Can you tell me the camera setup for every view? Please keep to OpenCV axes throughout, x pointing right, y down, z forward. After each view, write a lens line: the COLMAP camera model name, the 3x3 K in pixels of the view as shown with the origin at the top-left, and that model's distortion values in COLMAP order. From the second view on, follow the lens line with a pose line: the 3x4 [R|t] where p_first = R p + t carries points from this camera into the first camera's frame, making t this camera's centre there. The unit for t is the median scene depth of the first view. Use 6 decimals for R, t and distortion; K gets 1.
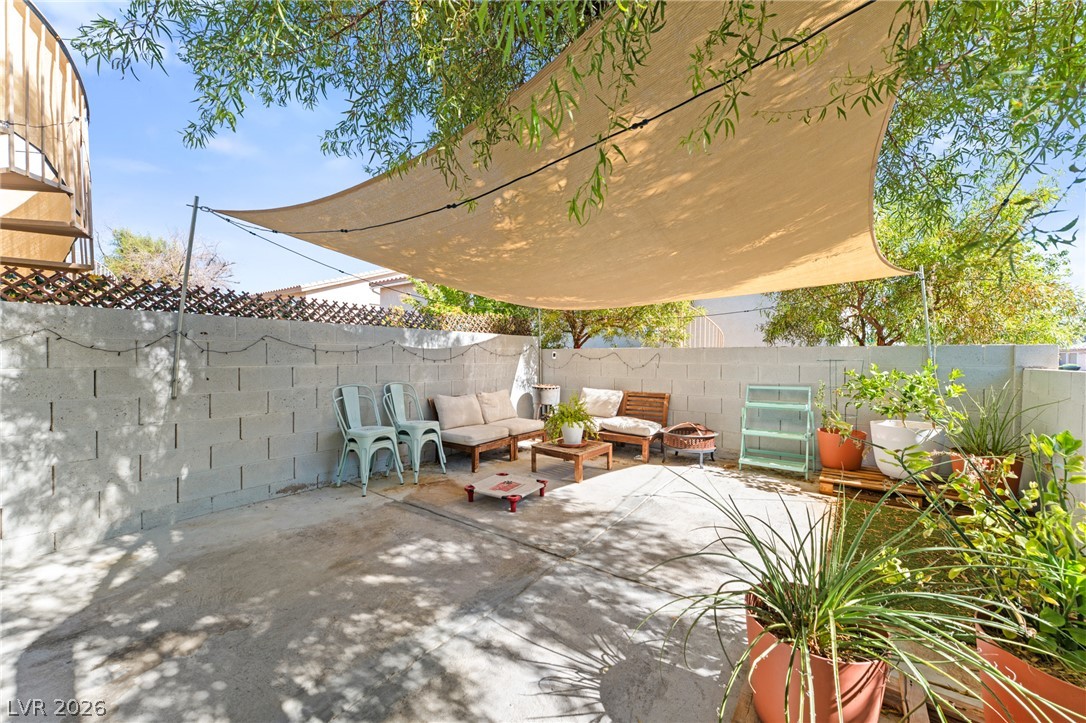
lens RADIAL K [[431.3, 0, 544.3], [0, 431.3, 355.6], [0, 0, 1]] dist [0.001259, -0.000474]
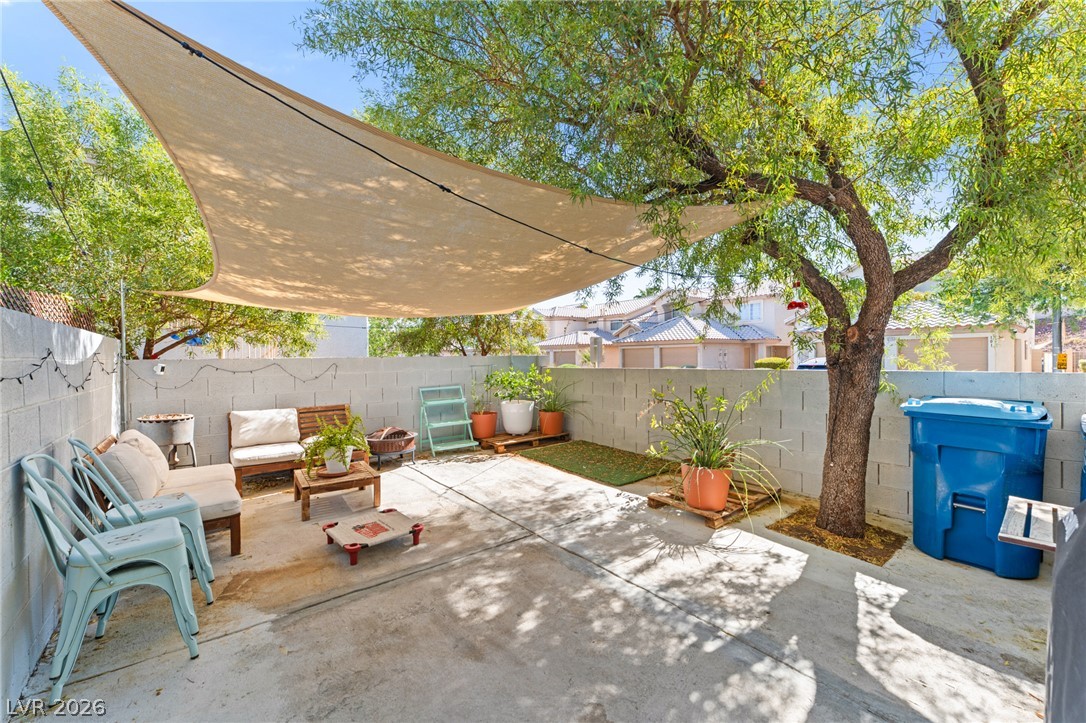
lens RADIAL K [[431.3, 0, 544.3], [0, 431.3, 355.6], [0, 0, 1]] dist [0.001259, -0.000474]
pose [[0.249592, 0.000213, 0.968351, -1.123008], [0.006581, 0.999977, -0.001916, -0.034586], [-0.968329, 0.006851, 0.249584, 0.659117]]
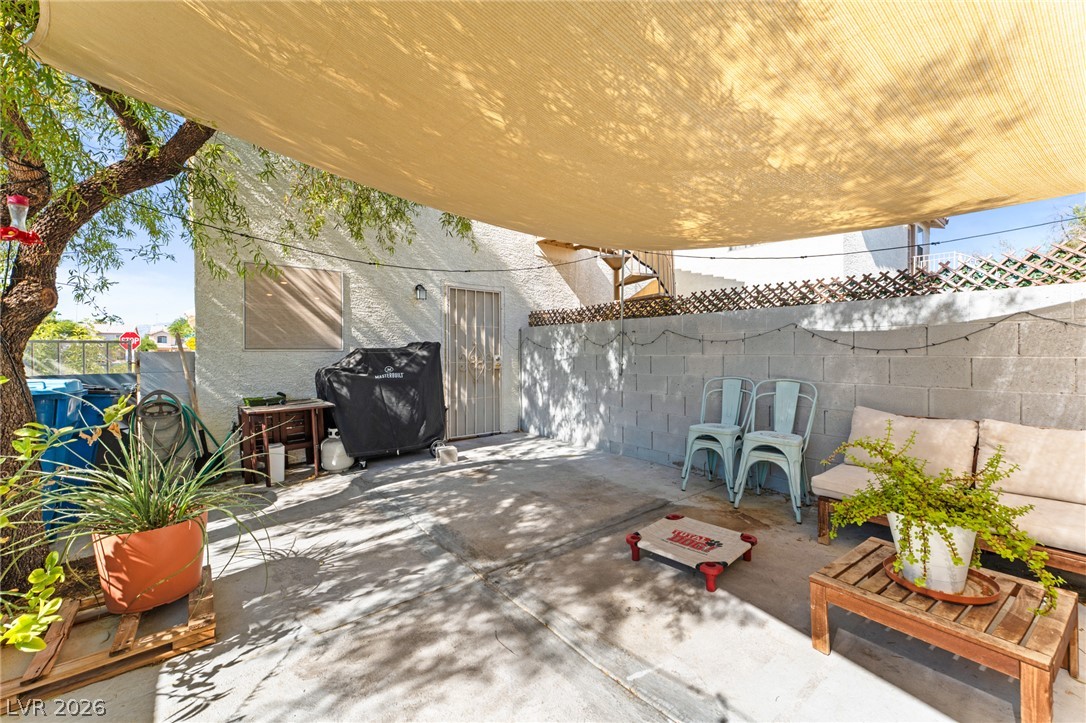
lens RADIAL K [[431.3, 0, 544.3], [0, 431.3, 355.6], [0, 0, 1]] dist [0.001259, -0.000474]
pose [[-0.270283, 0.000401, -0.962781, 0.836960], [0.002348, 0.999997, -0.000243, 0.033567], [0.962778, -0.002327, -0.270284, 1.341126]]
